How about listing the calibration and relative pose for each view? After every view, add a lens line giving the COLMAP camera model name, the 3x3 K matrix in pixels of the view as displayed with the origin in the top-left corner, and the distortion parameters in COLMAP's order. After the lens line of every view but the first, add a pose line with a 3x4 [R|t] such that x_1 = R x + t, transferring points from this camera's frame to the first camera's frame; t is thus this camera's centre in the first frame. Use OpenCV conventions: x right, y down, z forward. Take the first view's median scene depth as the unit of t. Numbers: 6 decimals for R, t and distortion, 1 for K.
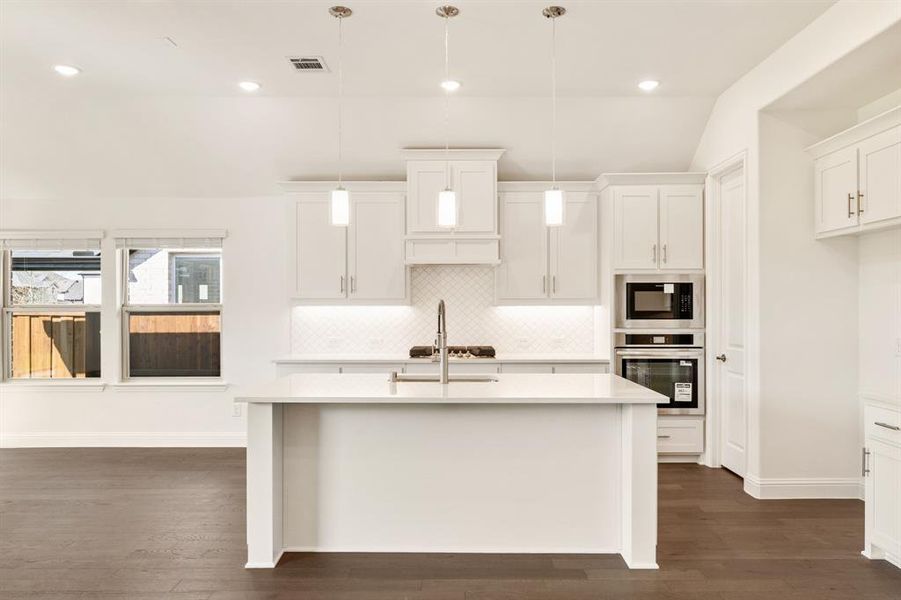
lens RADIAL K [[630.9, 0, 449.9], [0, 630.9, 303.7], [0, 0, 1]] dist [-0.006499, -0.001157]
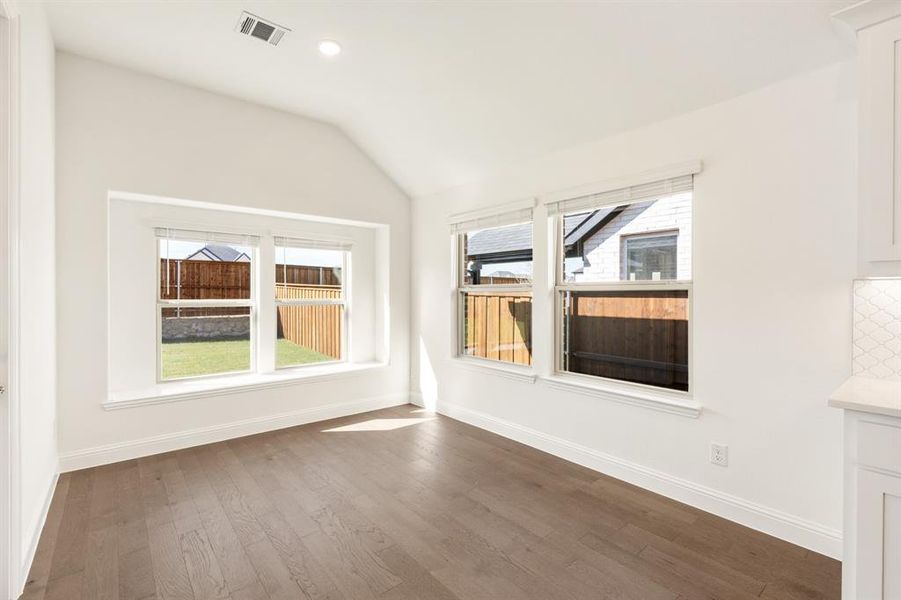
lens RADIAL K [[398.2, 0, 428.5], [0, 398.2, 295.8], [0, 0, 1]] dist [0.001695, 0.000856]
pose [[0.630470, 0.008503, -0.776167, -0.240982], [-0.000785, 0.999946, 0.010317, 0.014161], [0.776213, -0.005896, 0.630443, 0.599736]]
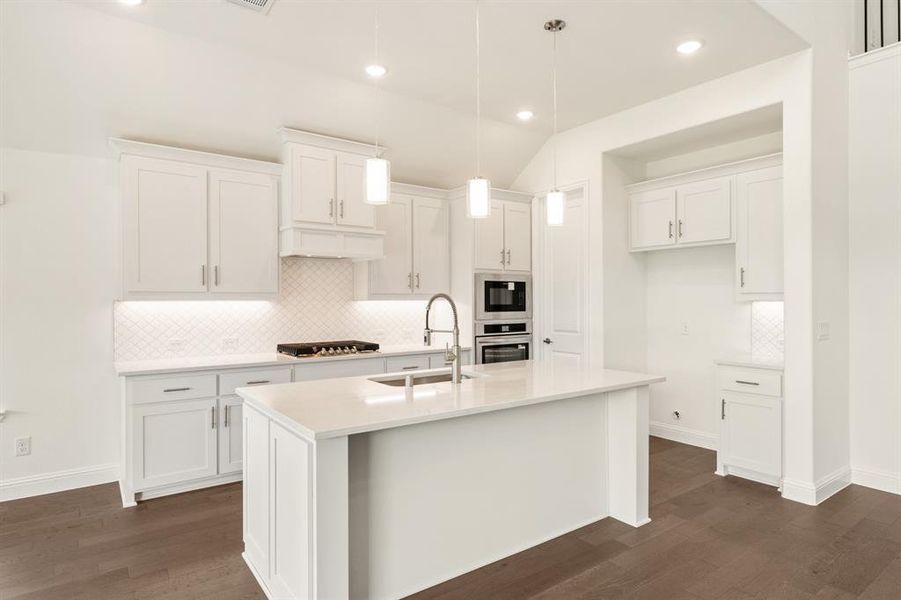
lens RADIAL K [[506.6, 0, 447.8], [0, 506.6, 304.2], [0, 0, 1]] dist [-0.009682, -0.001648]
pose [[0.801555, -0.005938, 0.597892, -0.323245], [-0.002137, 0.999916, 0.012795, -0.001552], [-0.597918, -0.011533, 0.801474, 0.275514]]
